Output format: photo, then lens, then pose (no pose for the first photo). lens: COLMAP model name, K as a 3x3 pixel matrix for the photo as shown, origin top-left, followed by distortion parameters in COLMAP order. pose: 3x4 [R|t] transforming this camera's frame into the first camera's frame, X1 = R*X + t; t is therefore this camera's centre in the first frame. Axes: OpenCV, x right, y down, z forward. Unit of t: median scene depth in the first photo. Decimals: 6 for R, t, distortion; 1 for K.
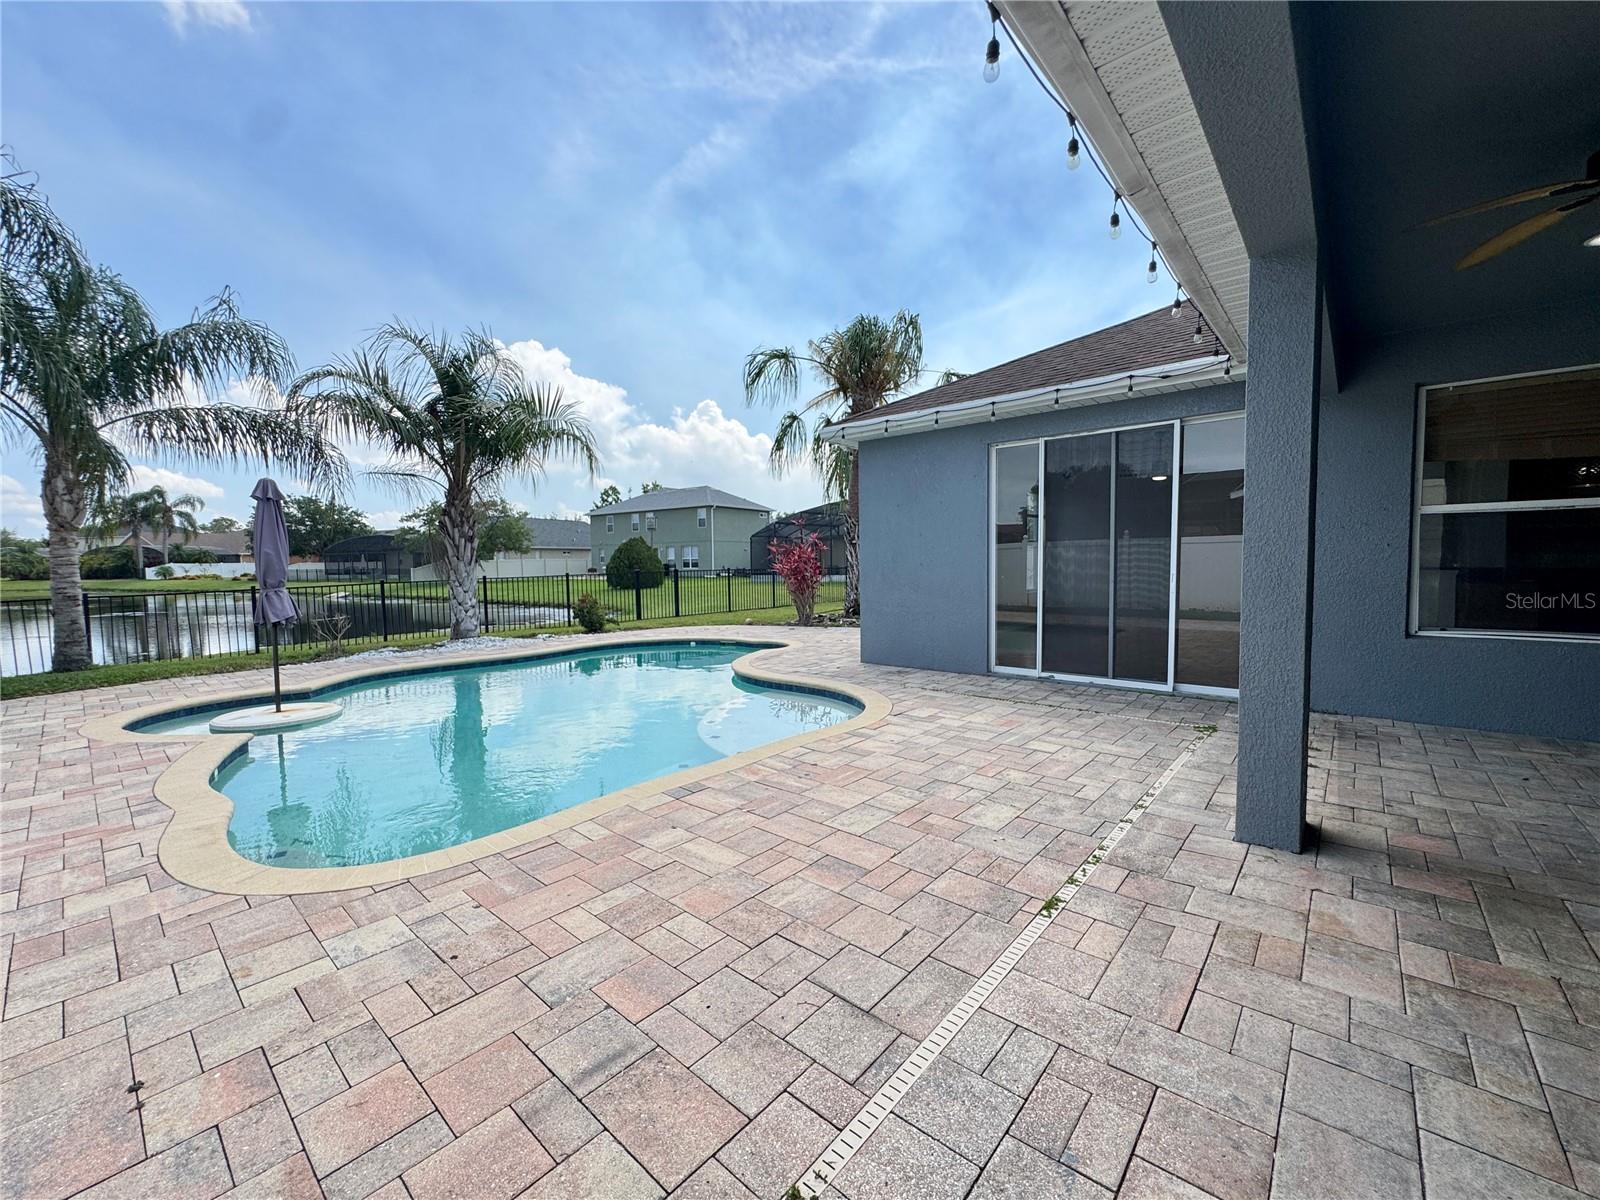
lens RADIAL K [[641.8, 0, 805.0], [0, 641.8, 607.8], [0, 0, 1]] dist [-0.004332, 0.000689]
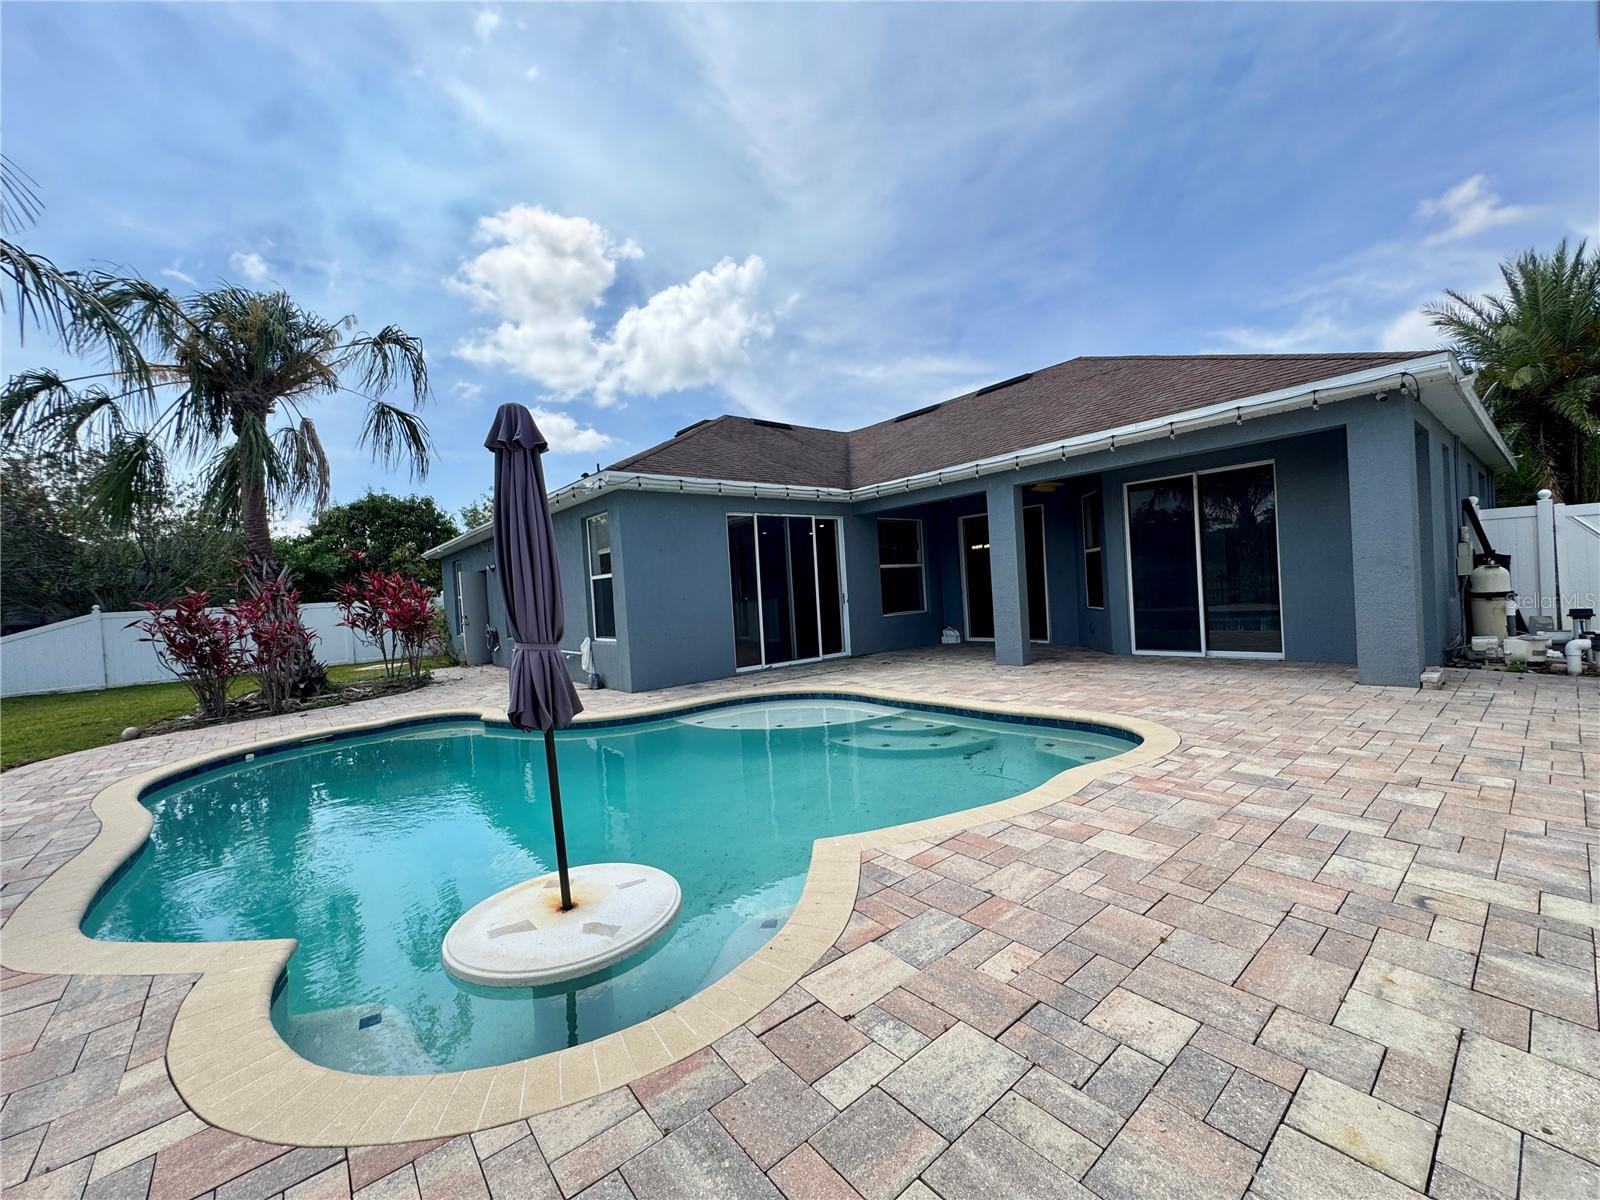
lens RADIAL K [[641.8, 0, 800.0], [0, 641.8, 600.6], [0, 0, 1]] dist [-0.004332, 0.000689]
pose [[0.170251, -0.011604, 0.985332, -1.597986], [0.130324, 0.991412, -0.010842, -0.033897], [-0.976745, 0.130258, 0.170301, 0.935358]]
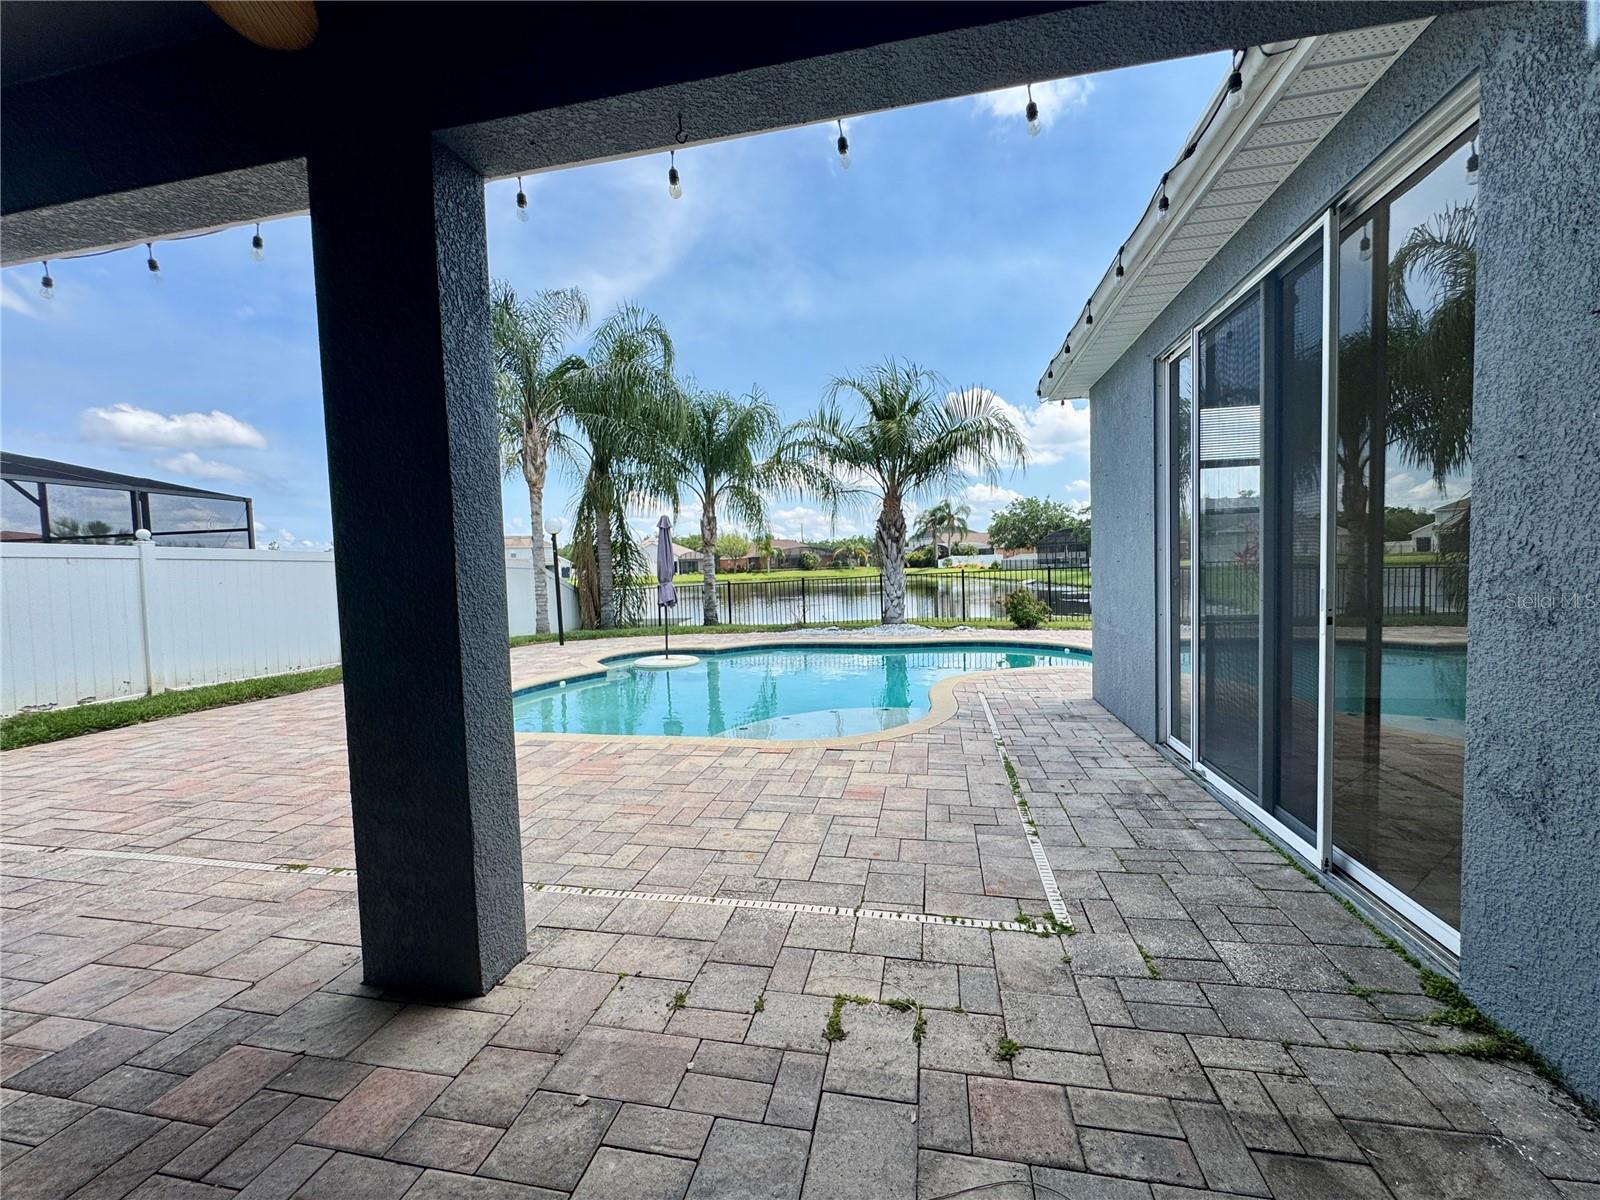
lens RADIAL K [[641.8, 0, 794.1], [0, 641.8, 598.4], [0, 0, 1]] dist [-0.004332, 0.000689]
pose [[0.488389, 0.039753, -0.871720, 0.951251], [-0.034754, 0.999055, 0.026089, -0.056817], [0.871934, 0.017554, 0.489309, 0.615490]]
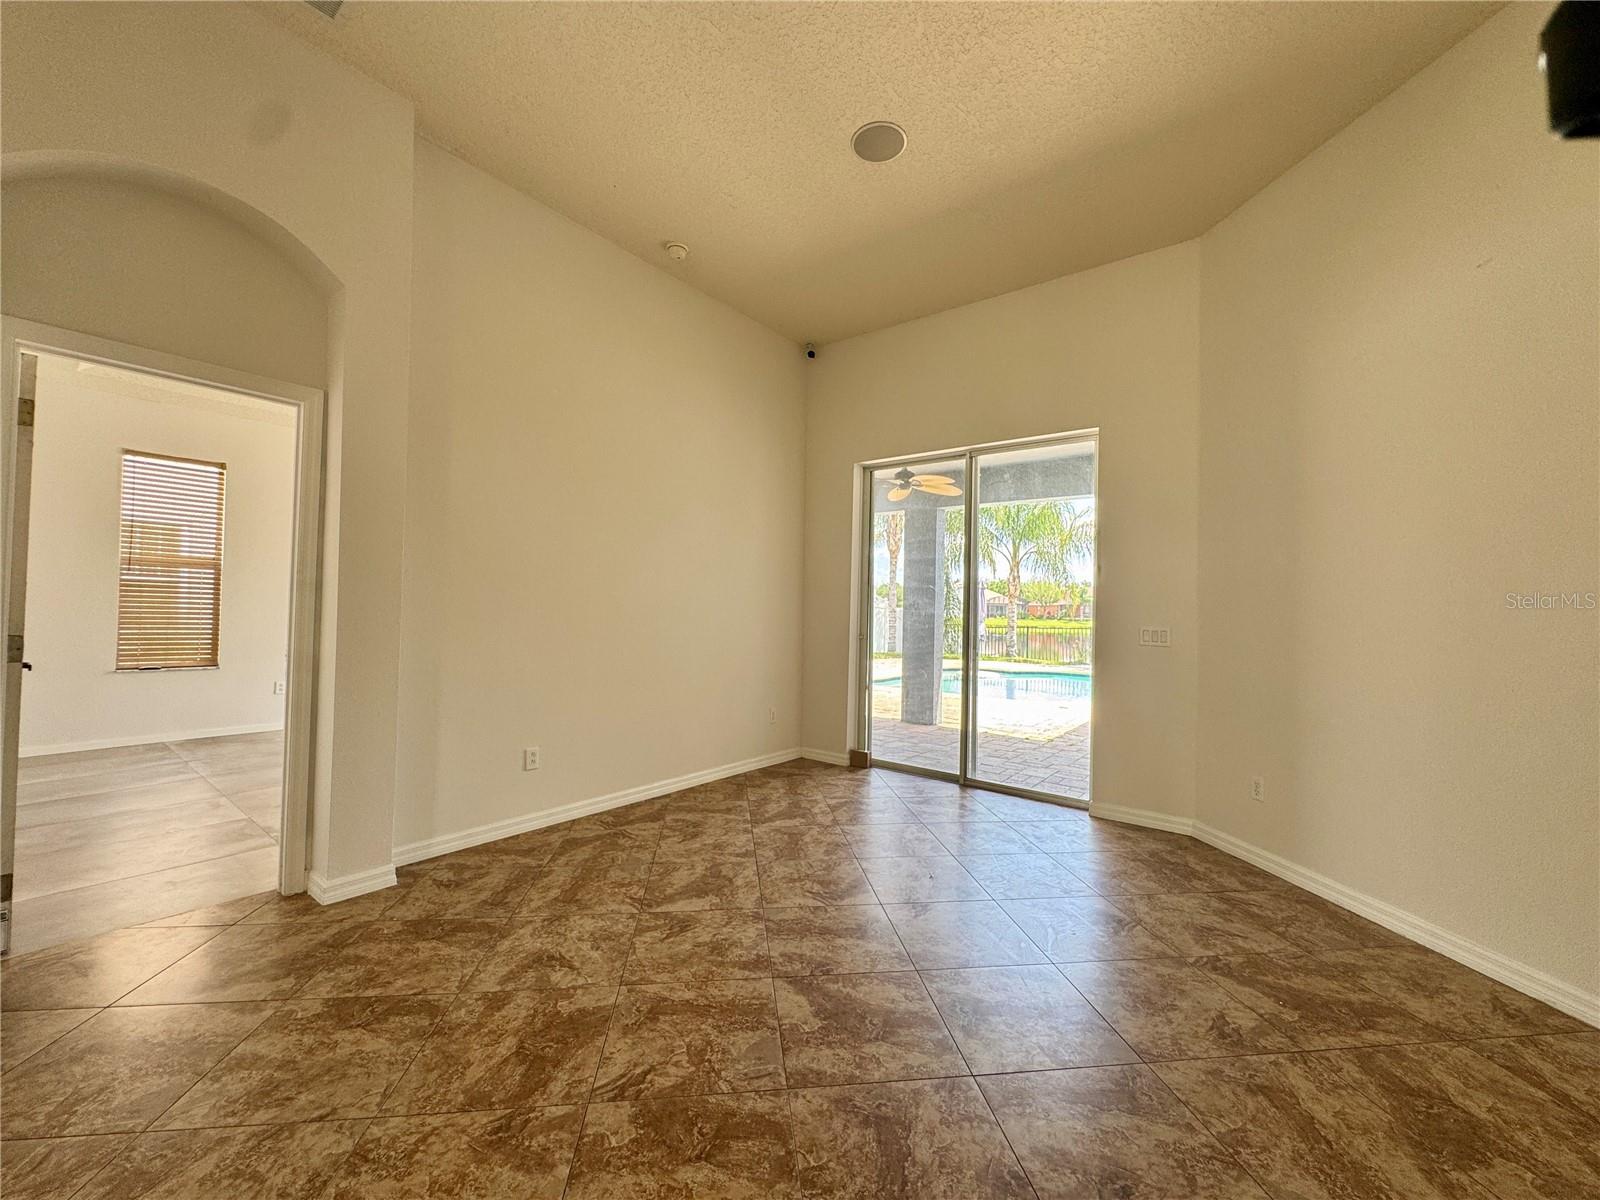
lens RADIAL K [[641.8, 0, 798.6], [0, 641.8, 596.4], [0, 0, 1]] dist [-0.004332, 0.000689]
pose [[0.048952, -0.006445, -0.998780, 2.223923], [-0.093652, 0.995544, -0.011015, -0.048779], [0.994401, 0.094077, 0.048130, 0.149930]]
